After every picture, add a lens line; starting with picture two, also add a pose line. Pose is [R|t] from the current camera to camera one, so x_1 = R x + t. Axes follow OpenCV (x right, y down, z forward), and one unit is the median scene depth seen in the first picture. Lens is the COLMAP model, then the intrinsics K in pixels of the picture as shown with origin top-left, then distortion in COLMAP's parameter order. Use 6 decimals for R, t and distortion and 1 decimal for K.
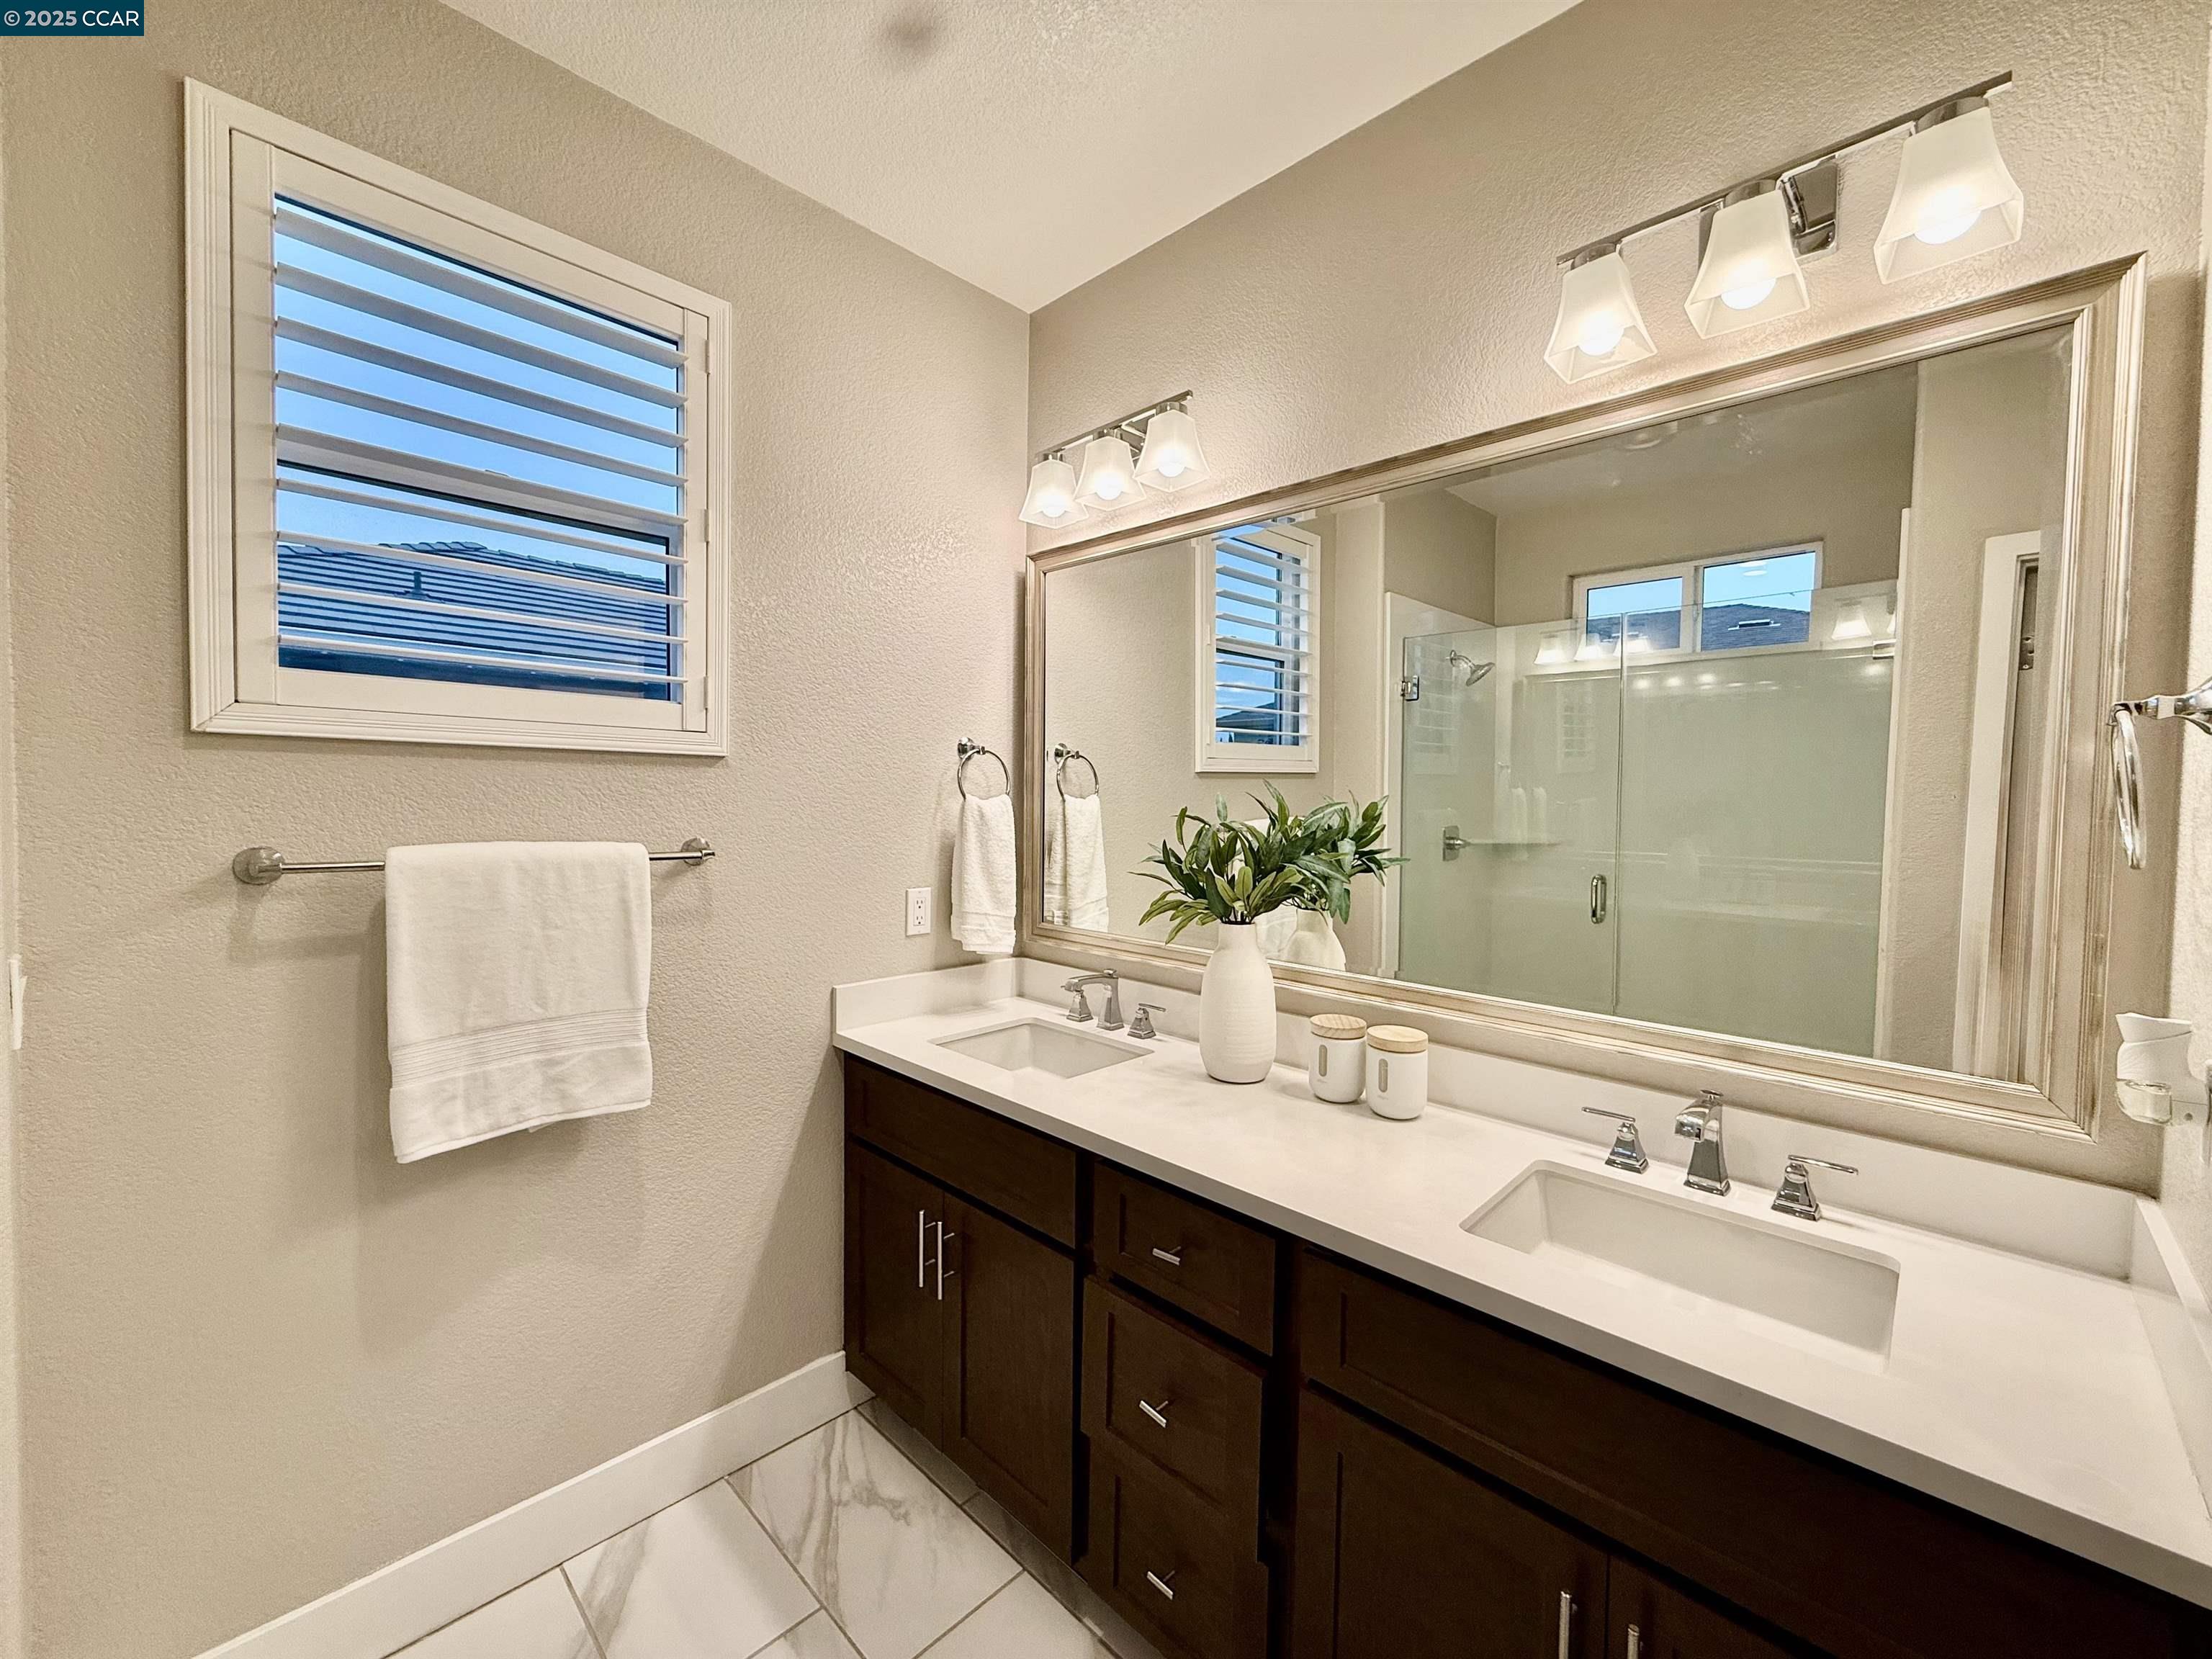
lens RADIAL K [[882.0, 0, 1101.7], [0, 882.0, 825.5], [0, 0, 1]] dist [-0.001083, 0.000407]
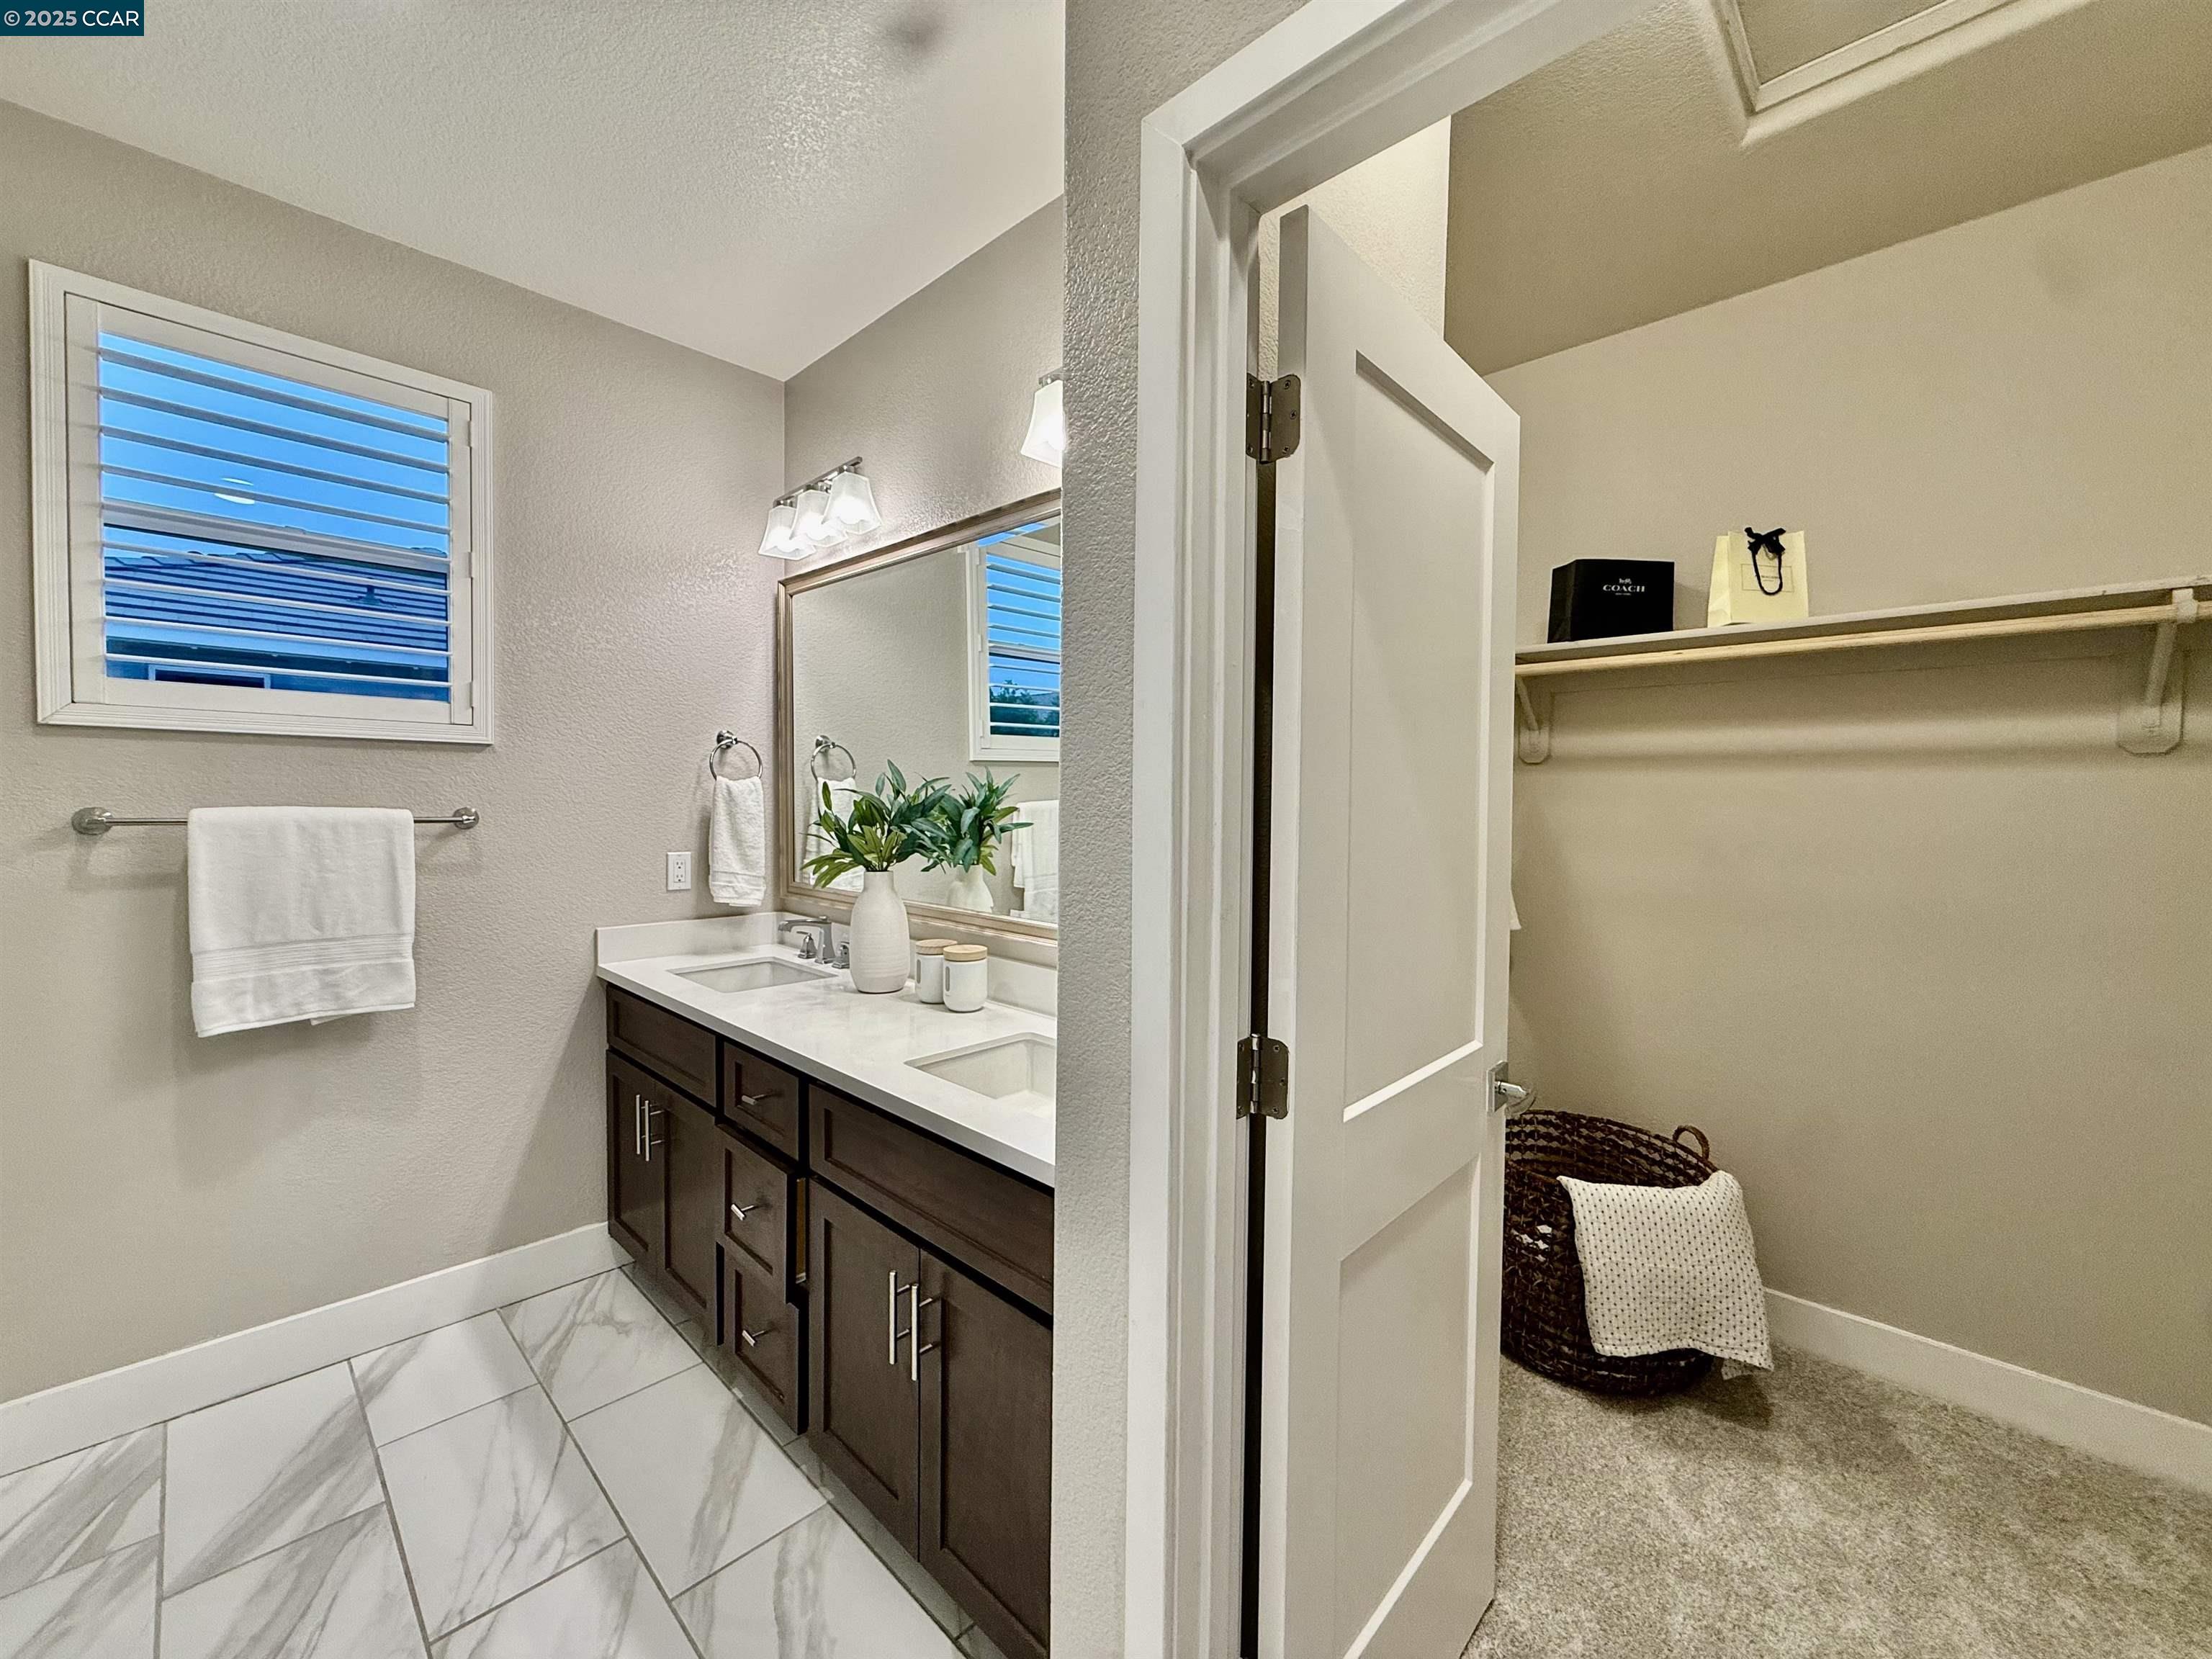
lens RADIAL K [[882.0, 0, 1101.7], [0, 882.0, 825.5], [0, 0, 1]] dist [-0.001083, 0.000407]
pose [[0.999984, -0.002634, 0.005042, 0.481094], [0.002627, 0.999996, 0.001359, 0.042848], [-0.005046, -0.001346, 0.999986, -0.303013]]
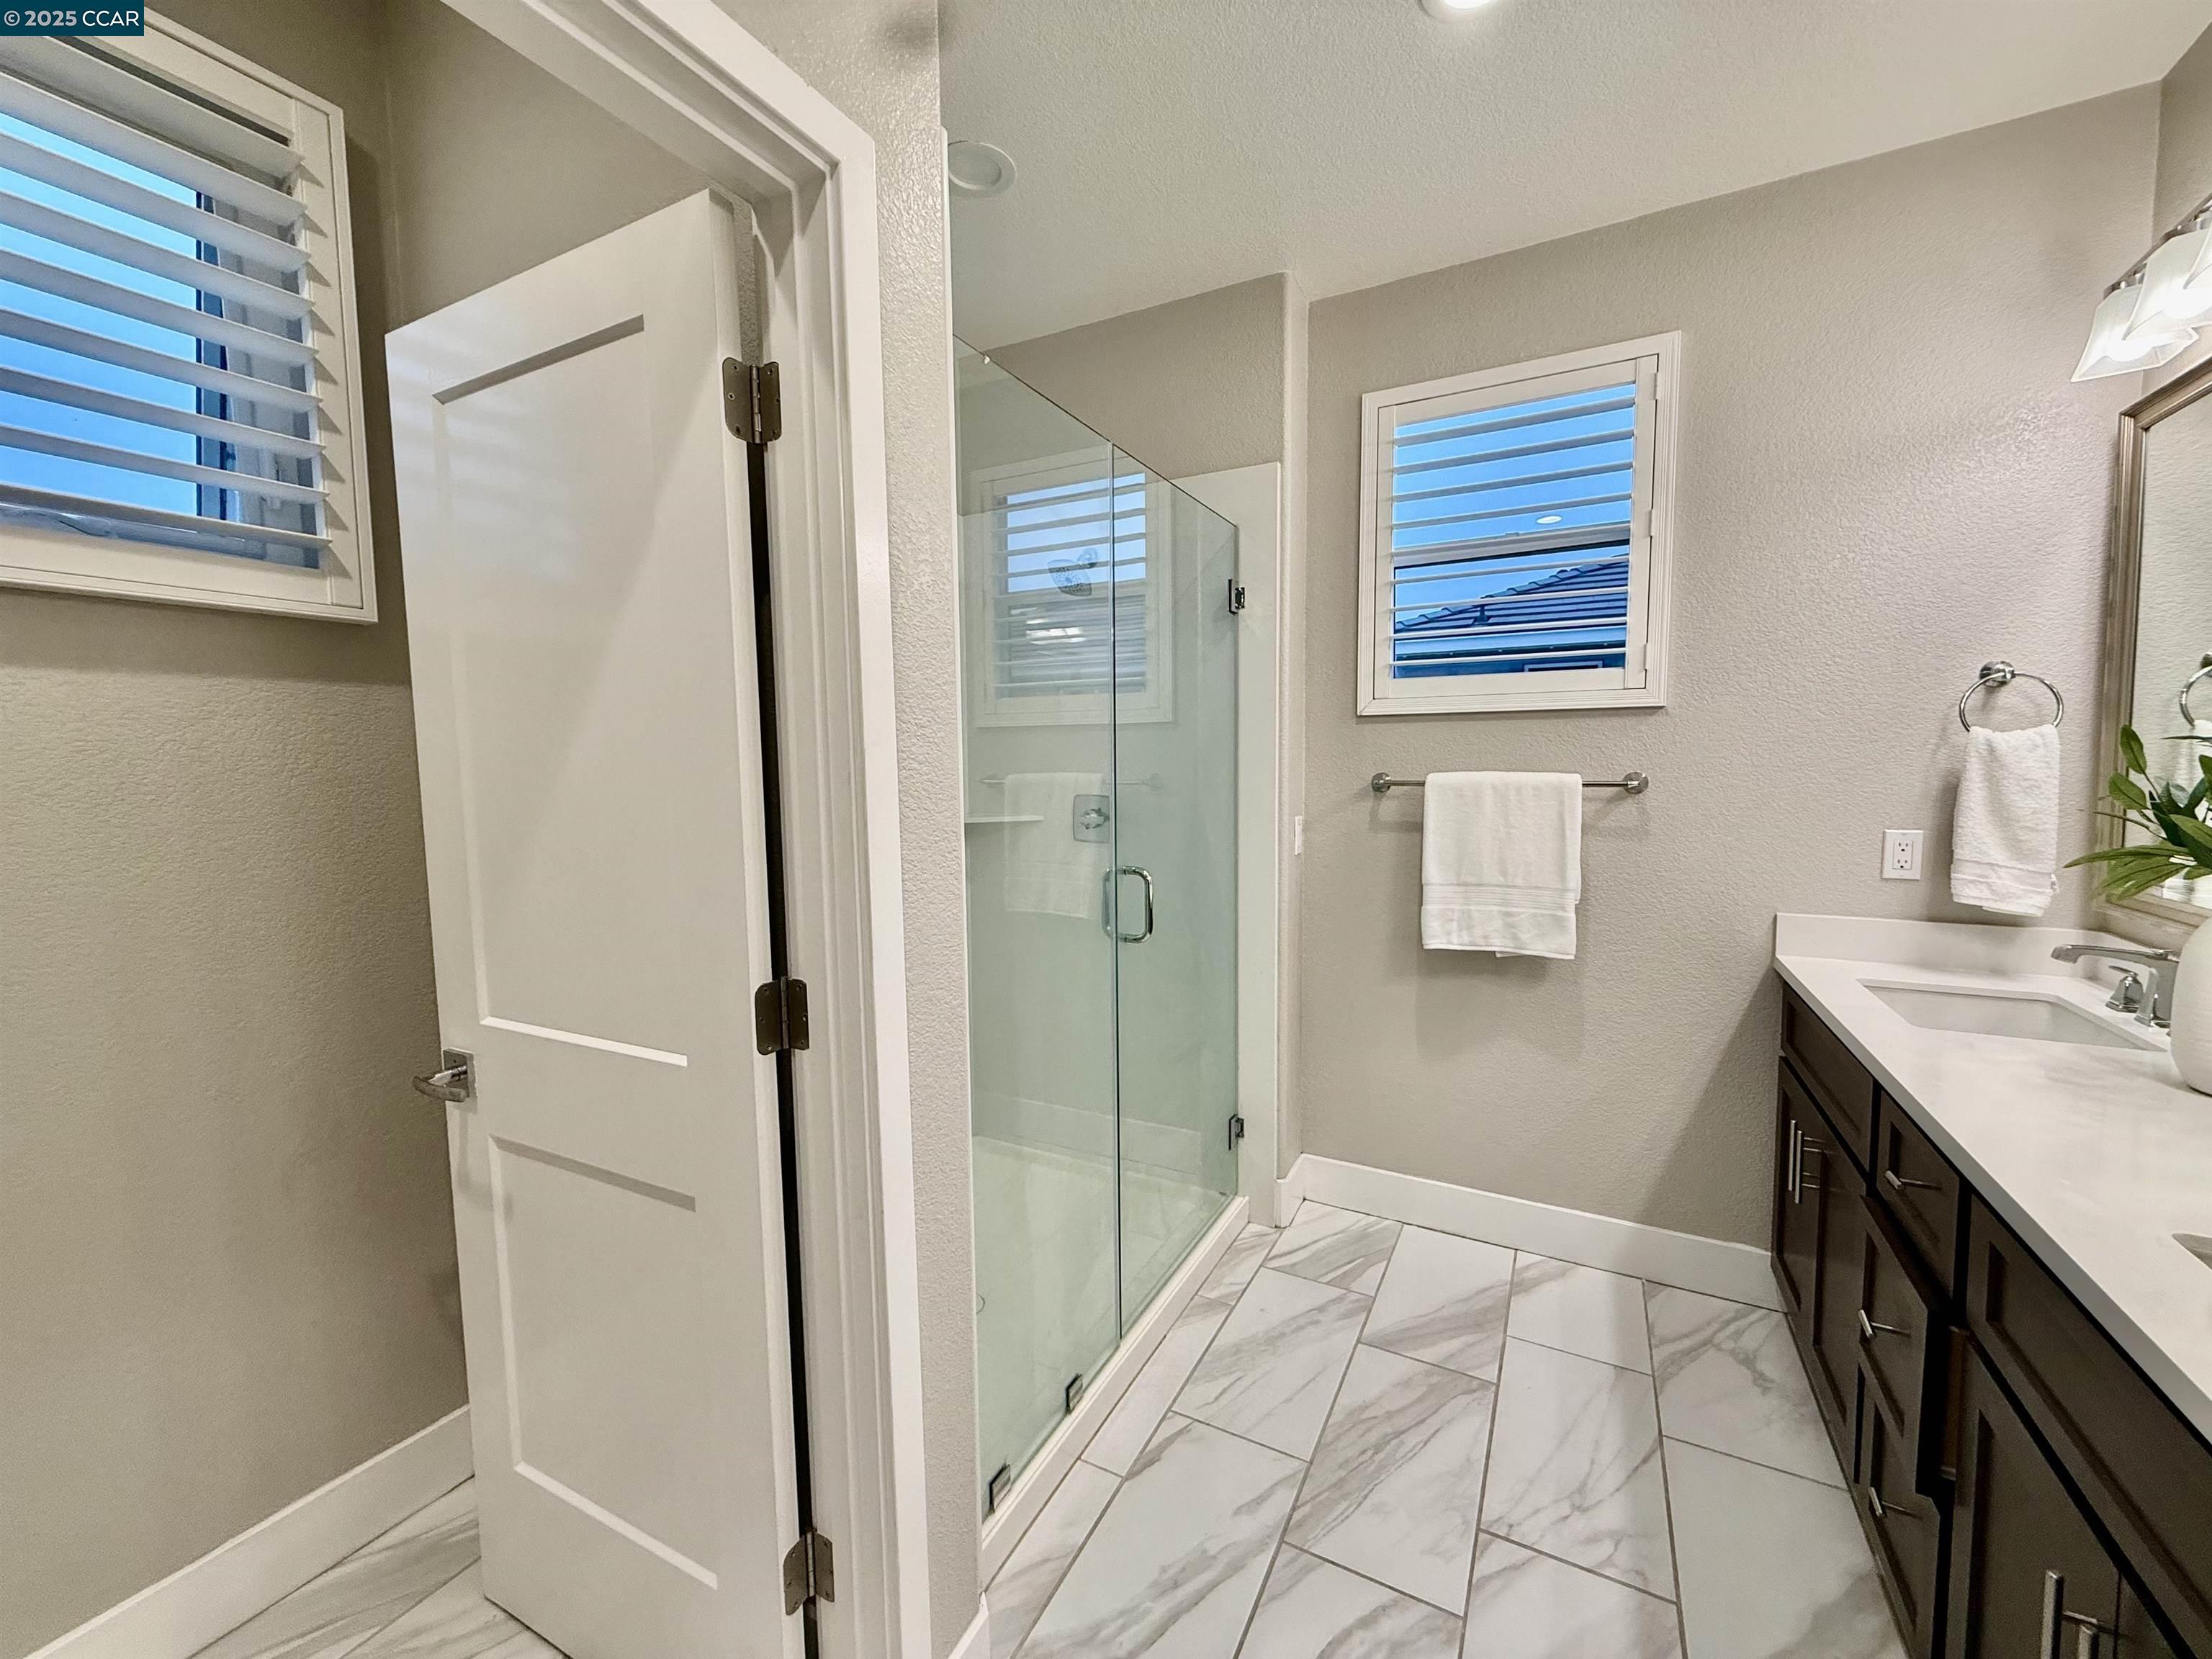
lens RADIAL K [[882.0, 0, 1101.7], [0, 882.0, 825.5], [0, 0, 1]] dist [-0.001083, 0.000407]
pose [[0.269717, 0.050599, -0.961609, 0.590613], [-0.016155, 0.998716, 0.048021, 0.044637], [0.962804, 0.002582, 0.270188, -0.096656]]
